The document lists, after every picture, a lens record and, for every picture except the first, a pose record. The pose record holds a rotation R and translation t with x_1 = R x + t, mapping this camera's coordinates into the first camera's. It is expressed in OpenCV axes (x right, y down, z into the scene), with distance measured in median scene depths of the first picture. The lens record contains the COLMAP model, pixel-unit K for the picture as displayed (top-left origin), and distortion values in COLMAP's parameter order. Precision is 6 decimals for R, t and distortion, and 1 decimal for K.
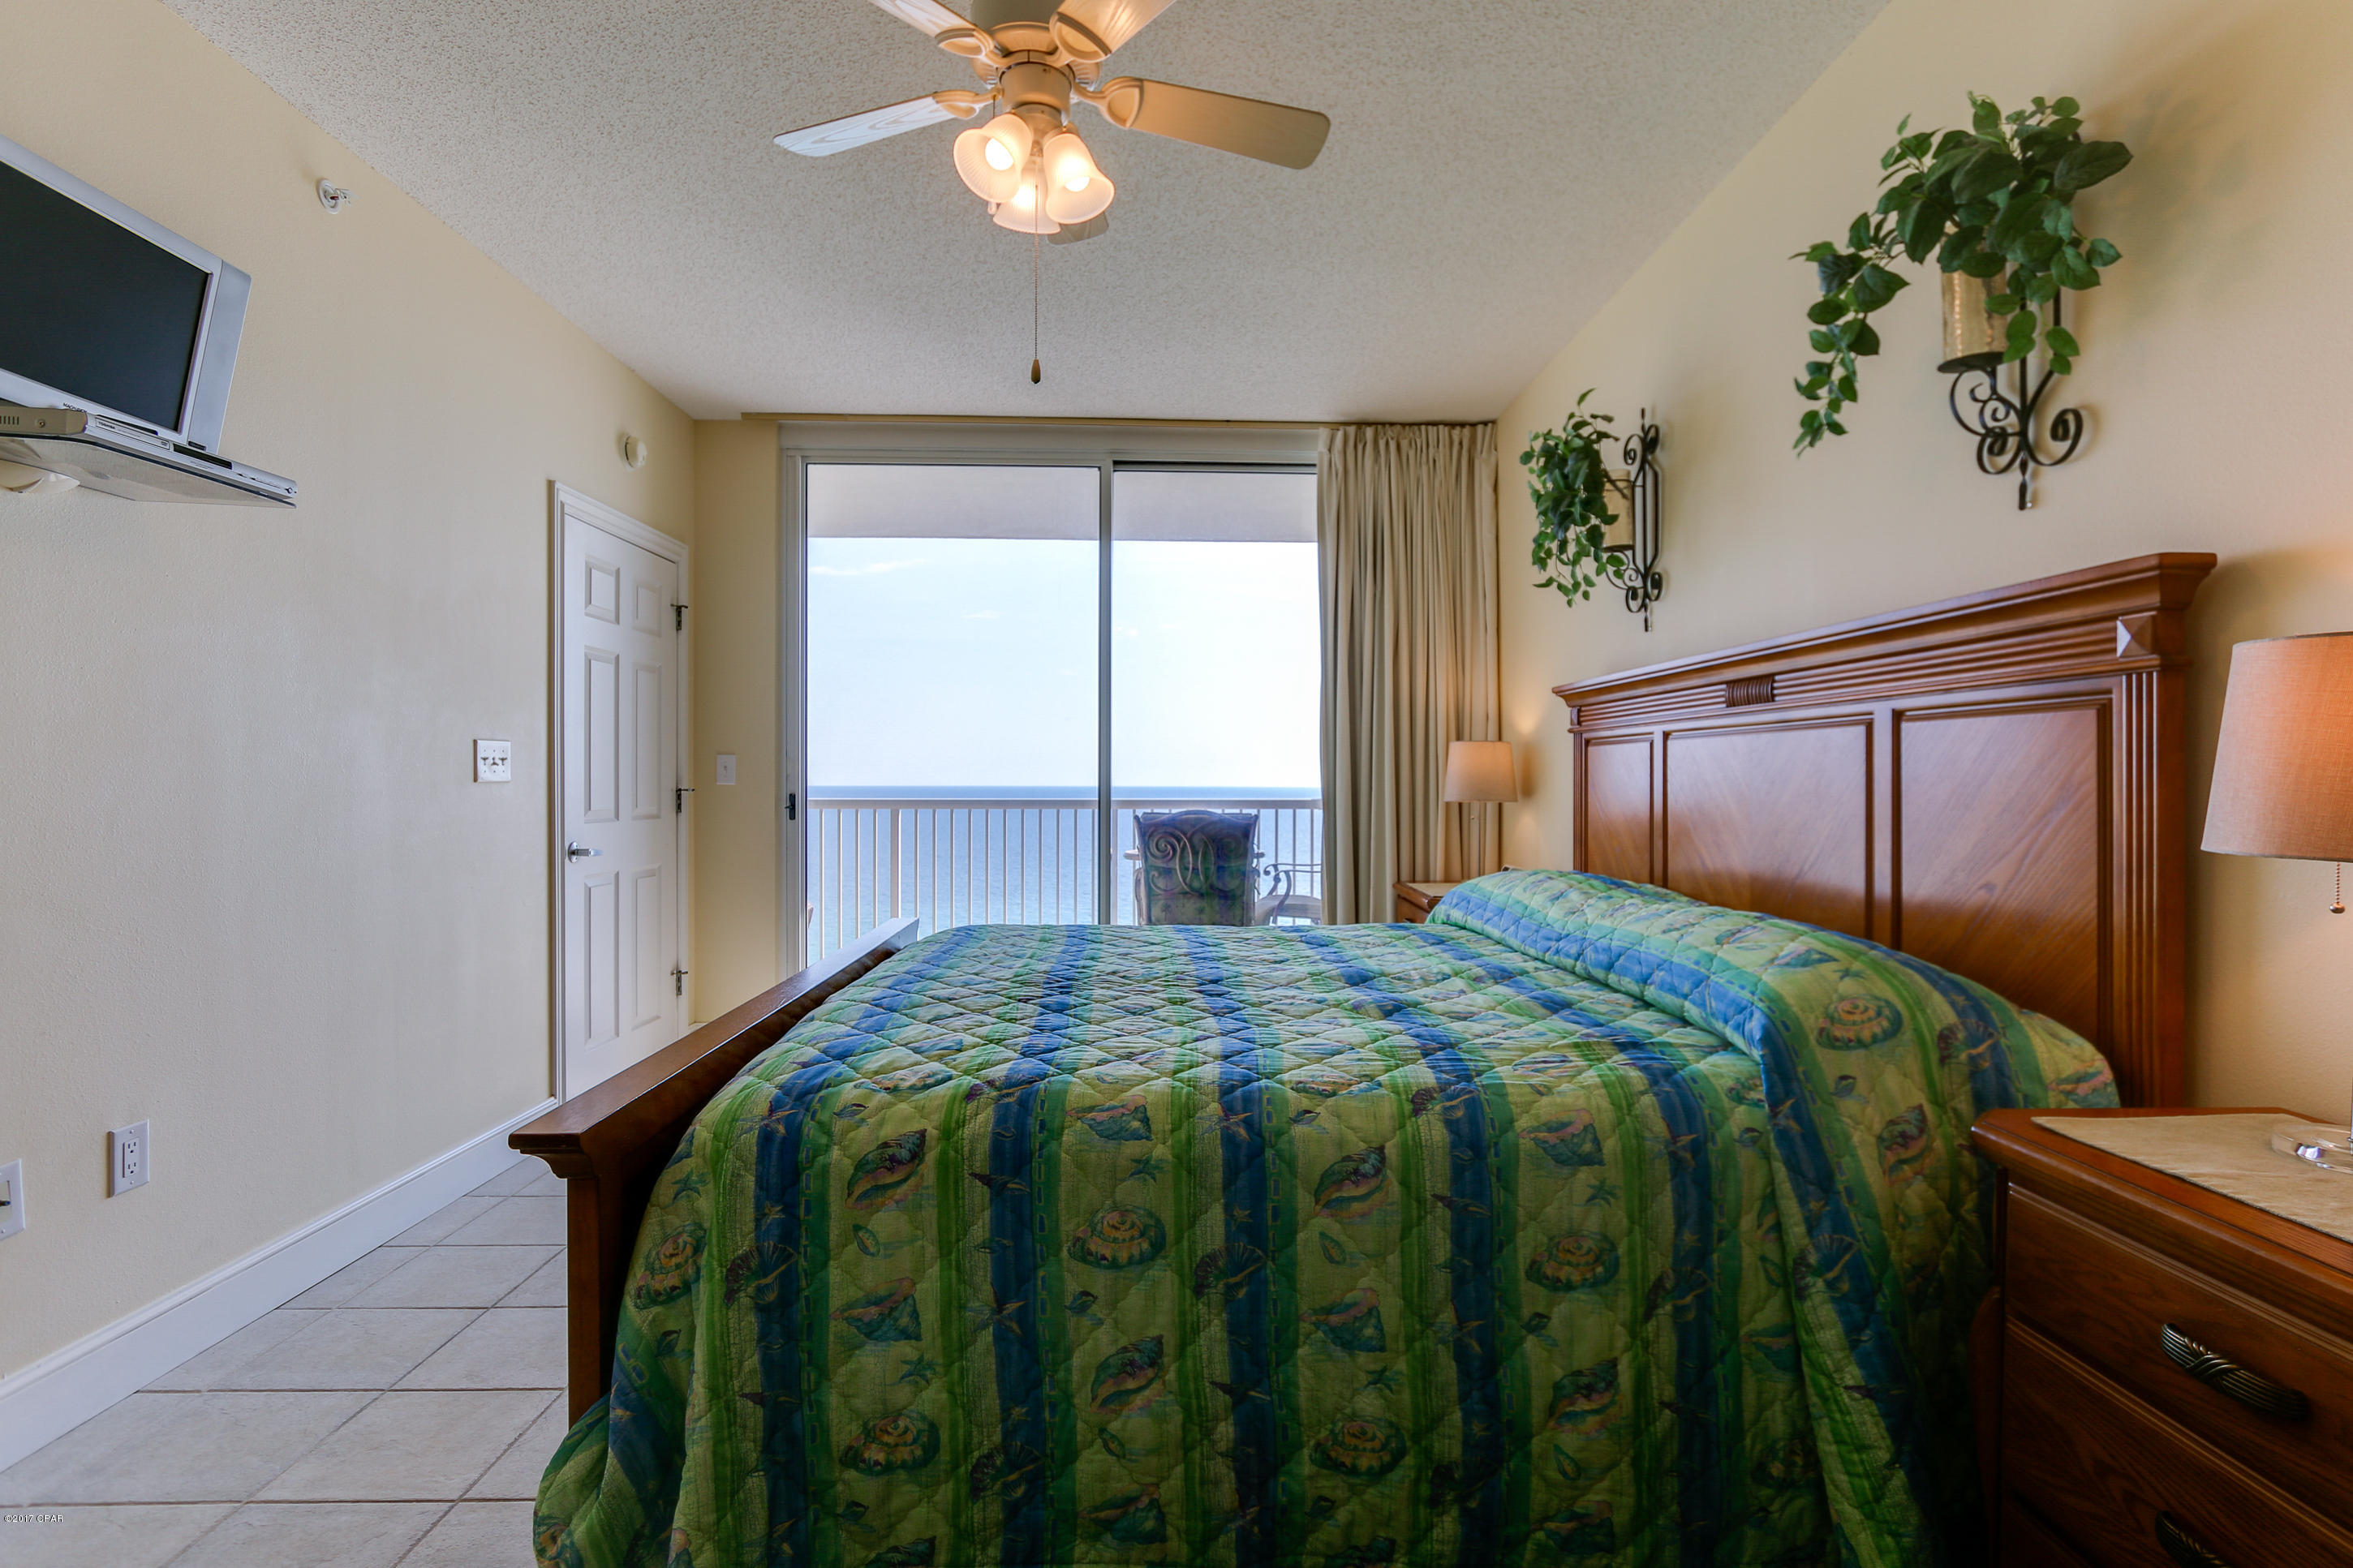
lens RADIAL K [[1061.5, 0, 1185.8], [0, 1061.5, 783.7], [0, 0, 1]] dist [-0.016905, -0.000238]
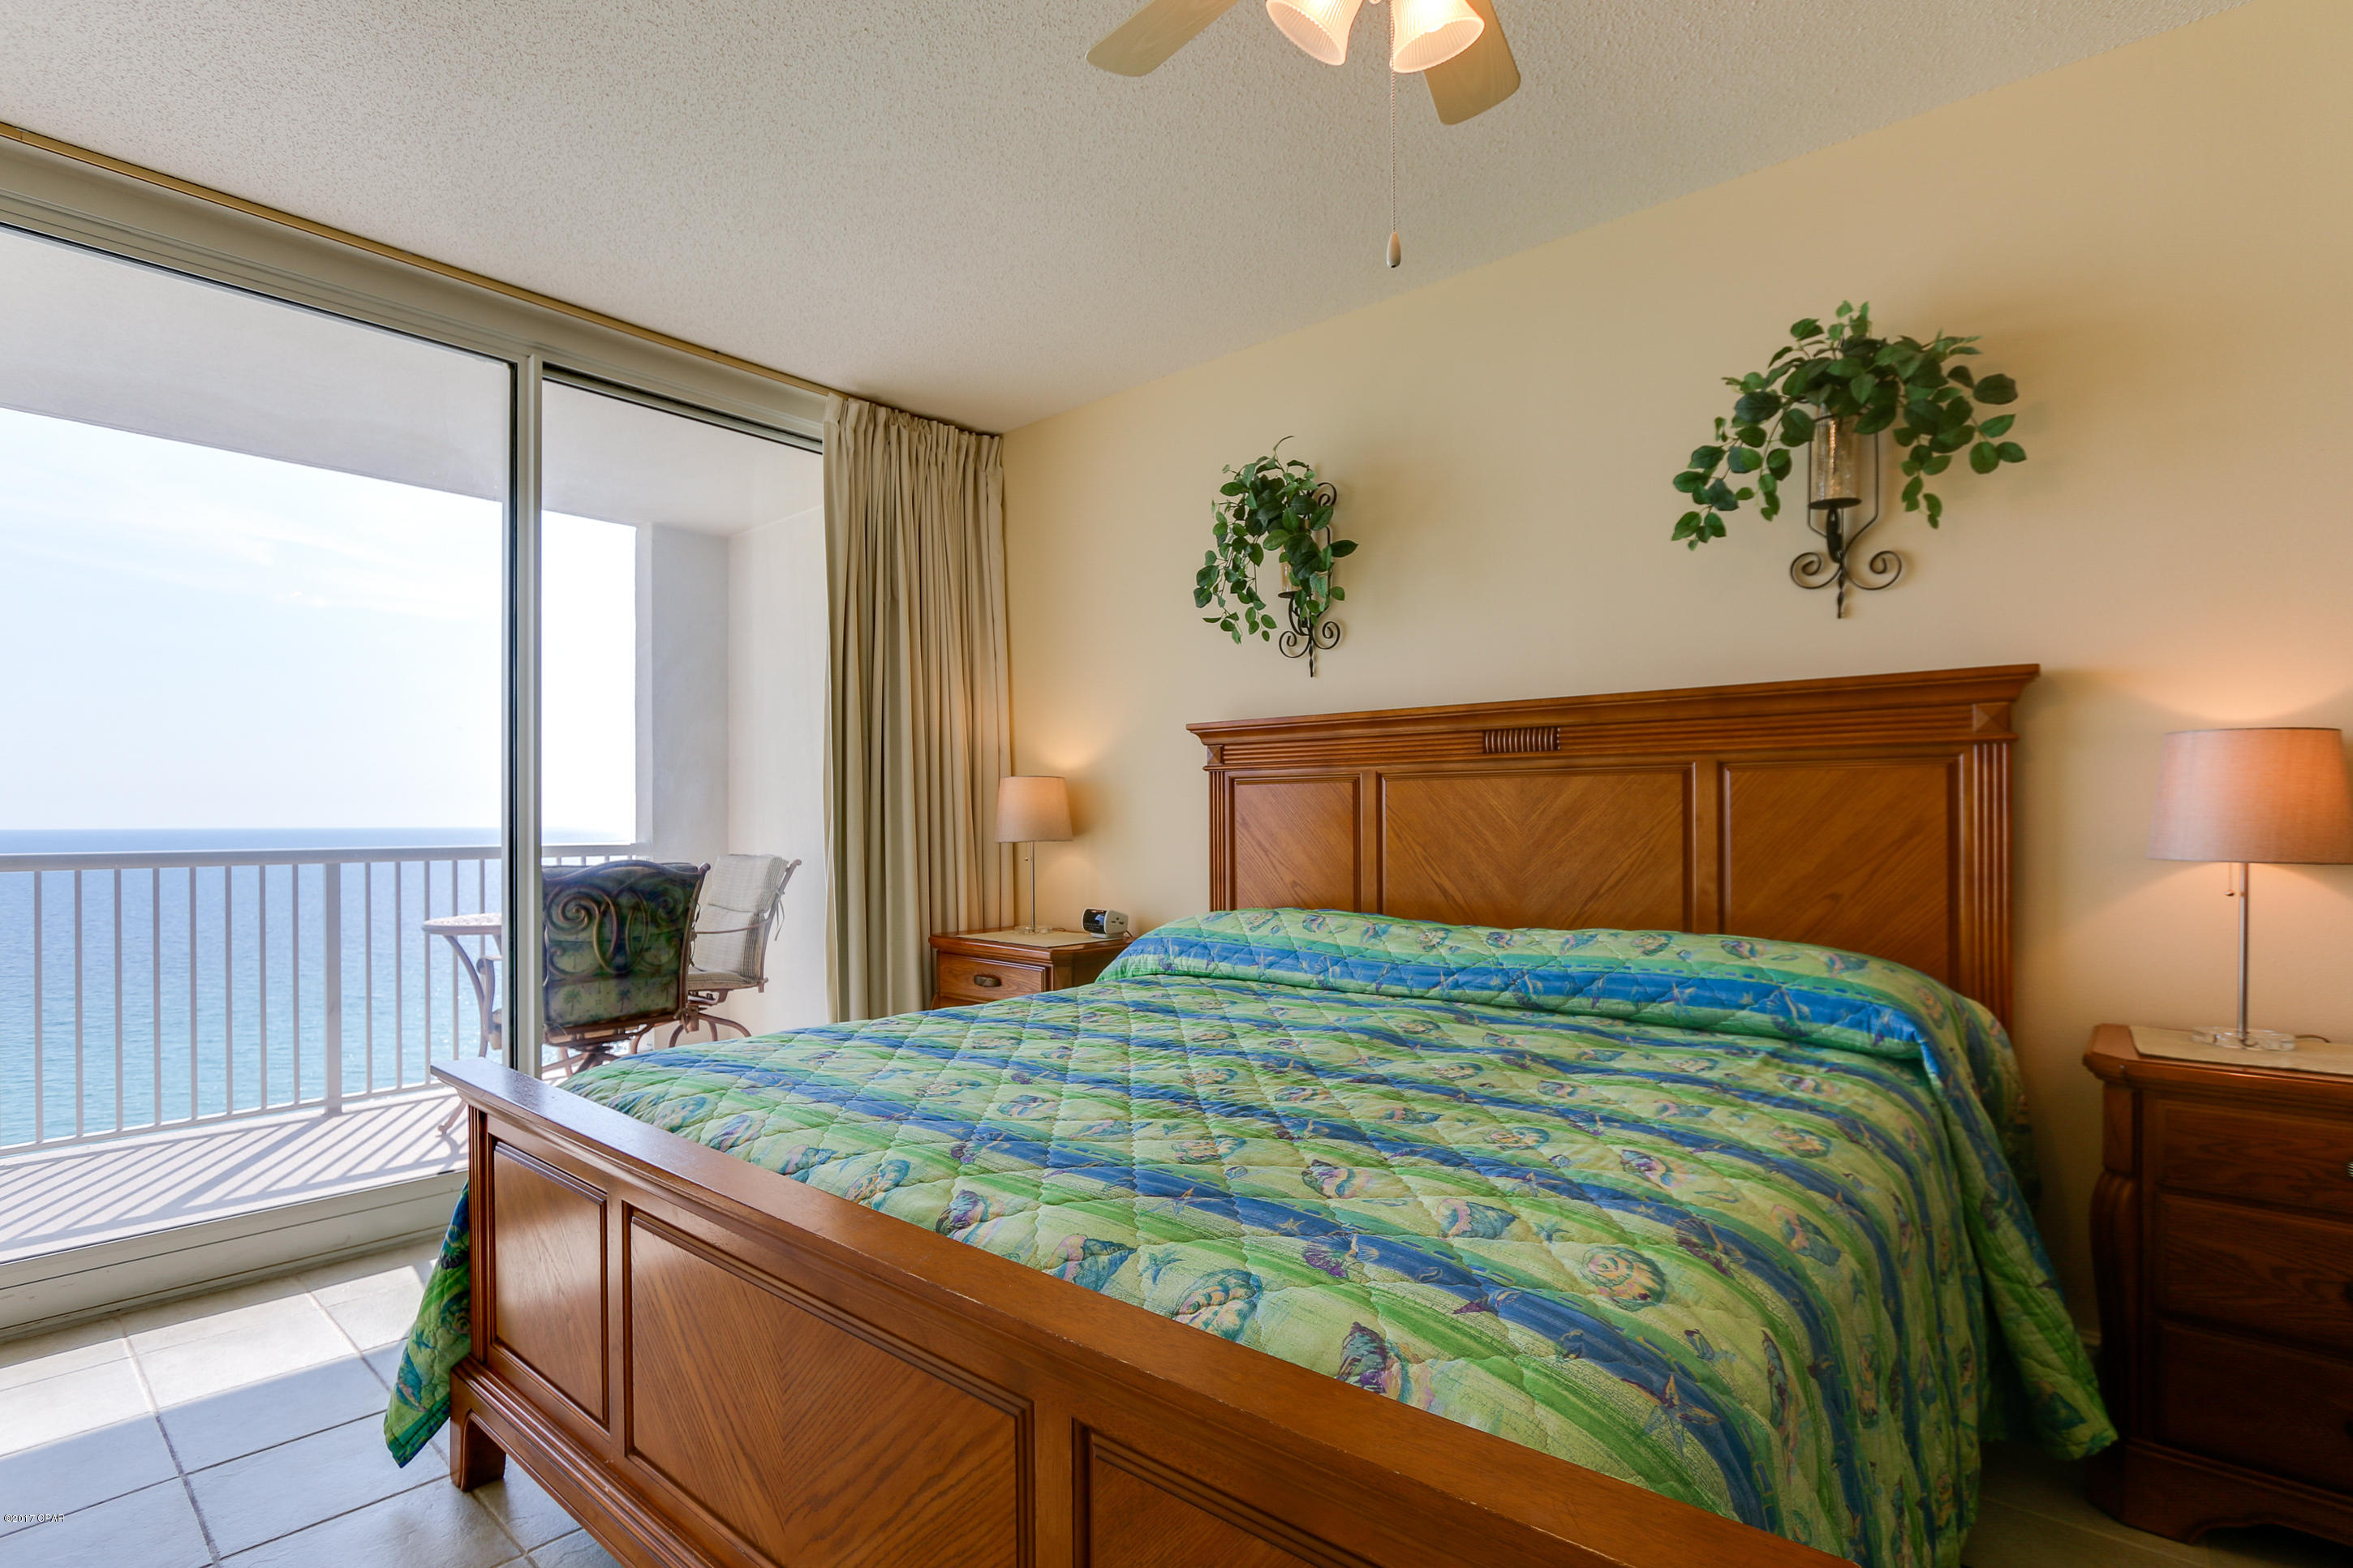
lens RADIAL K [[1097.3, 0, 1109.0], [0, 1097.3, 811.6], [0, 0, 1]] dist [-0.023319, 0.000152]
pose [[0.712815, 0.000185, 0.701352, -1.003150], [0.006177, 0.999960, -0.006542, -0.007312], [-0.701325, 0.008996, 0.712785, 0.767815]]
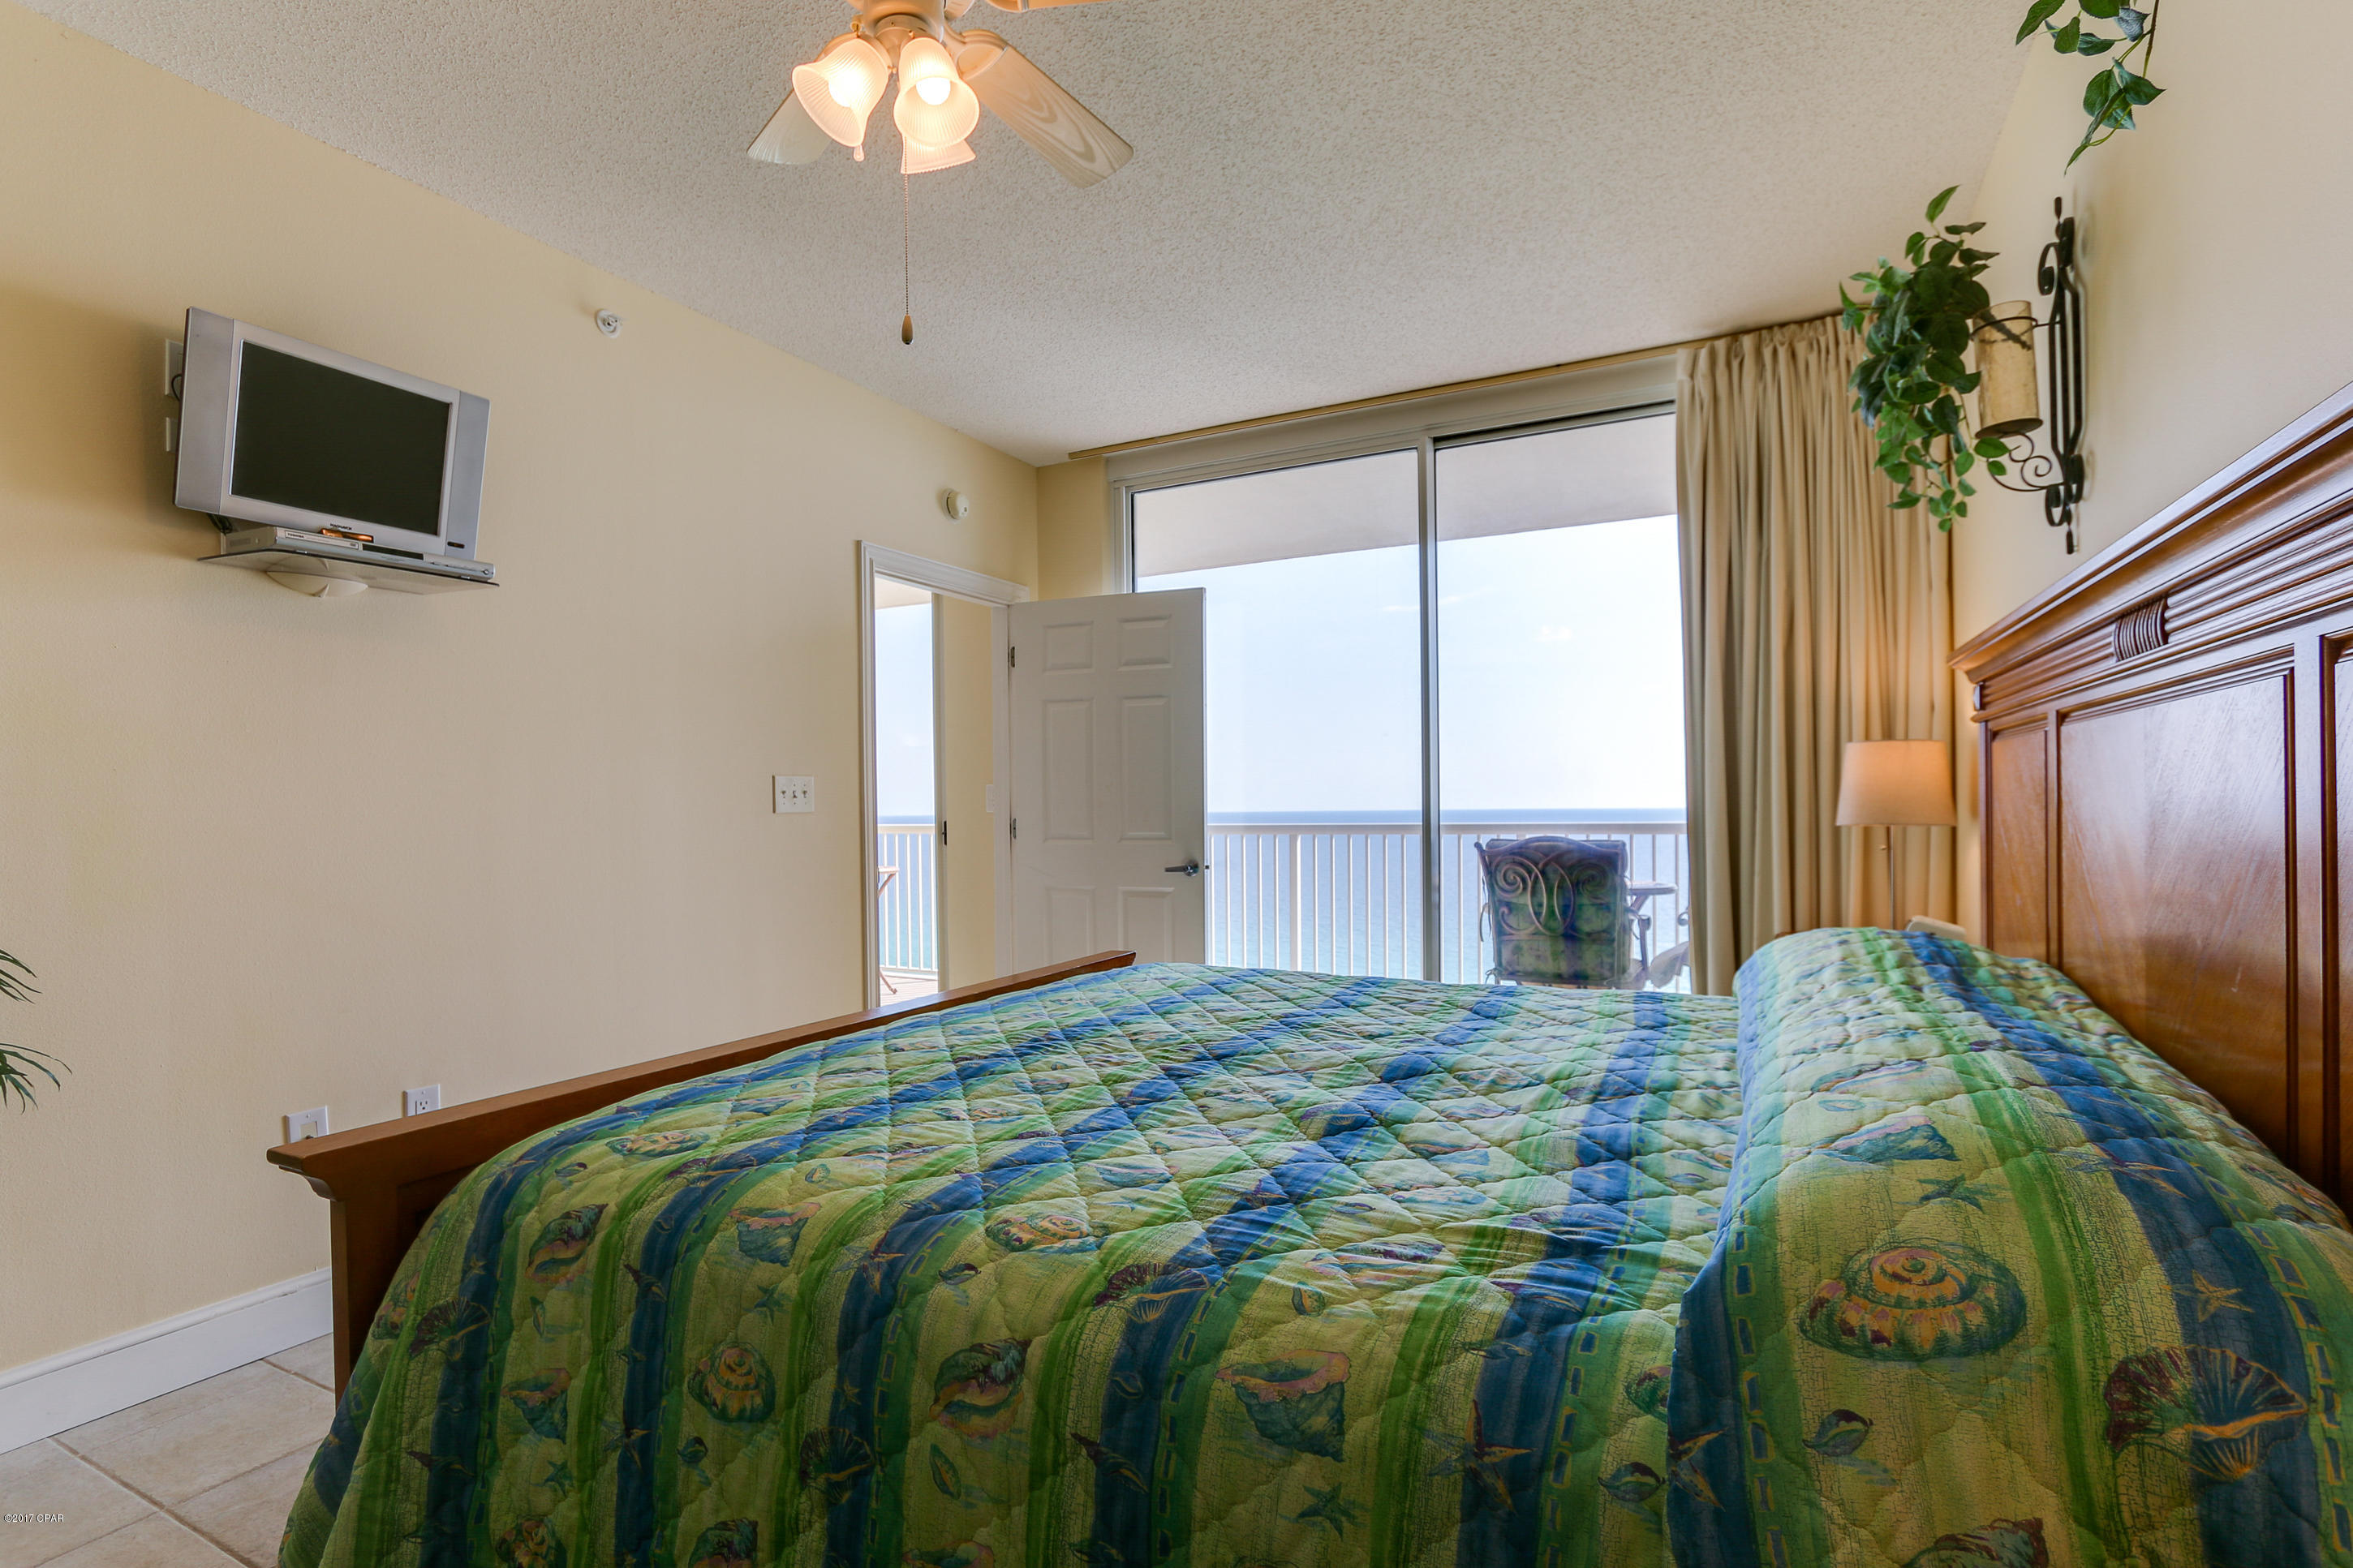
lens RADIAL K [[1065.4, 0, 1208.2], [0, 1065.4, 810.3], [0, 0, 1]] dist [-0.016554, -0.000598]
pose [[0.879839, -0.010943, -0.475146, 0.599764], [0.012670, 0.999920, 0.000431, 0.002726], [0.475103, -0.006400, 0.879907, 0.447446]]
